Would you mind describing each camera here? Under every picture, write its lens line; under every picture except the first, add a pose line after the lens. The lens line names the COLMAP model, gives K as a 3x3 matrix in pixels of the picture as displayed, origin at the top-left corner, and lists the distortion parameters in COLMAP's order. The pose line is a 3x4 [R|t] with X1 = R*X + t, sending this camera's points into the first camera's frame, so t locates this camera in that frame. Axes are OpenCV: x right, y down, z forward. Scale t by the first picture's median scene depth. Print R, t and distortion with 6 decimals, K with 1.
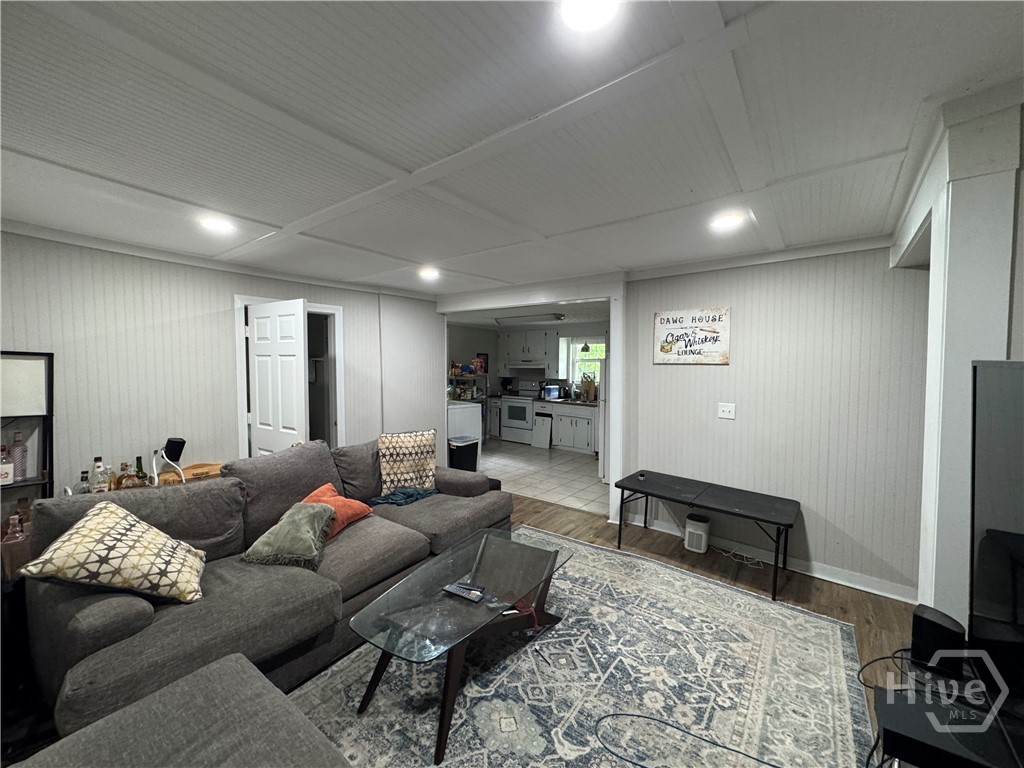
lens RADIAL K [[409.9, 0, 507.3], [0, 409.9, 386.0], [0, 0, 1]] dist [-0.000833, -0.000092]
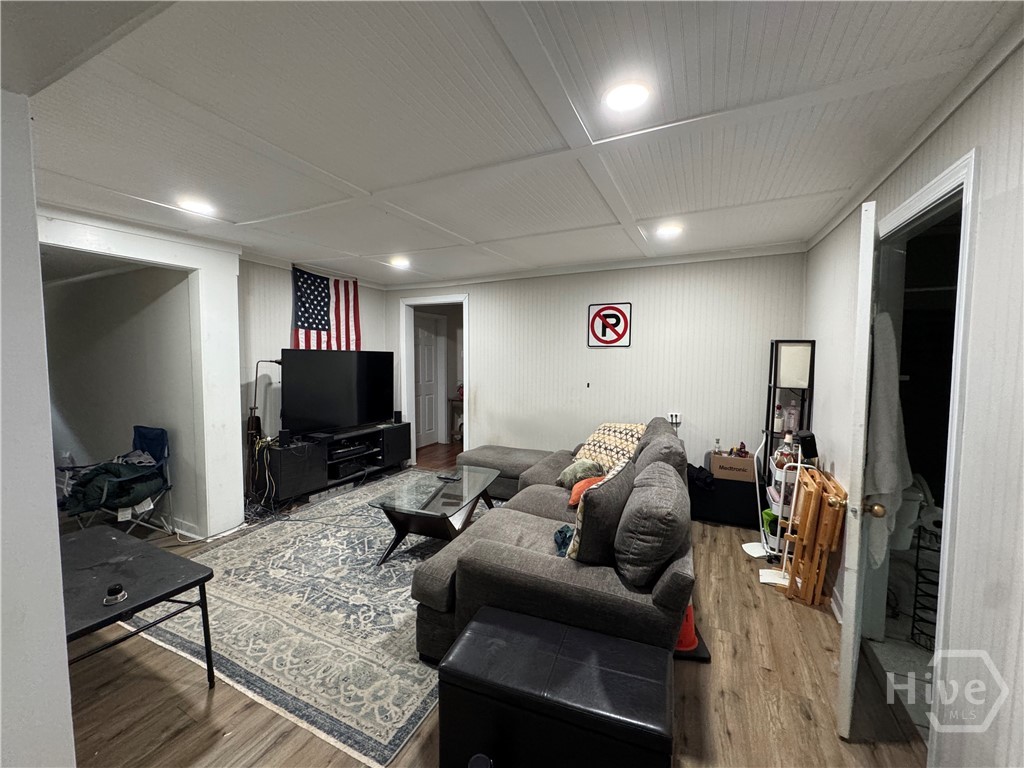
lens RADIAL K [[409.9, 0, 512.6], [0, 409.9, 381.3], [0, 0, 1]] dist [-0.000833, -0.000092]
pose [[-0.977550, 0.013120, -0.210297, -0.006865], [-0.010085, 0.994002, 0.108895, -0.080683], [0.210464, 0.108571, -0.971554, 1.946618]]
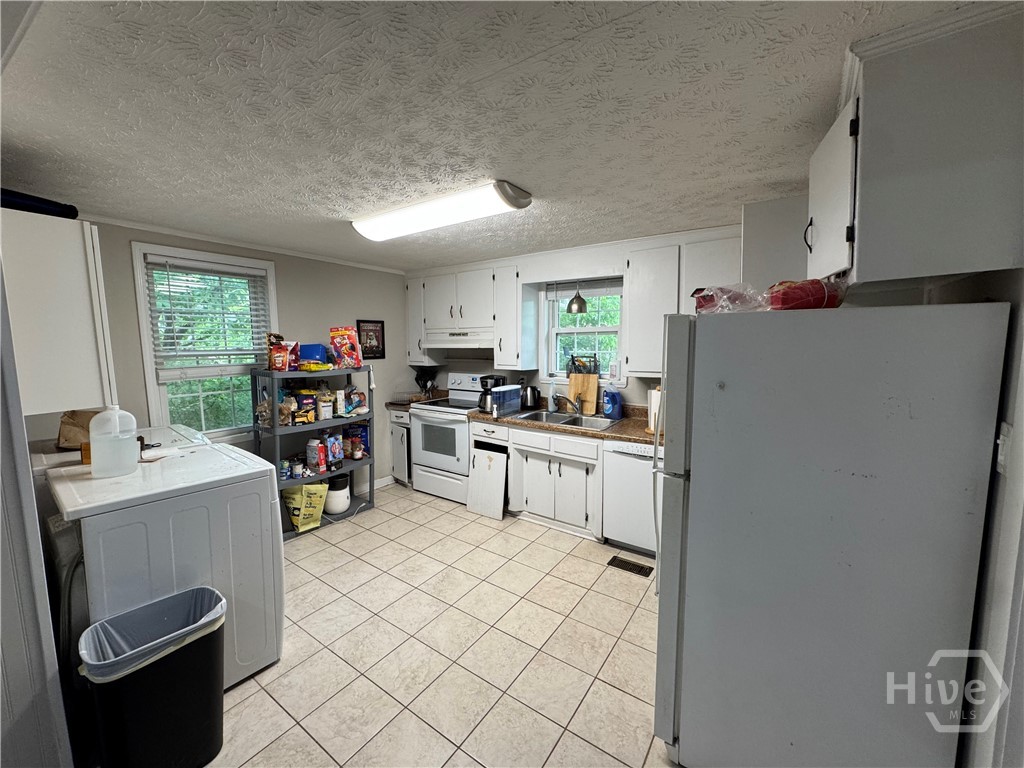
lens RADIAL K [[409.9, 0, 516.7], [0, 409.9, 380.3], [0, 0, 1]] dist [-0.000833, -0.000092]
pose [[0.998643, -0.017001, 0.049235, 0.096059], [0.014409, 0.998515, 0.052541, -0.031449], [-0.050055, -0.051760, 0.997404, 0.523426]]
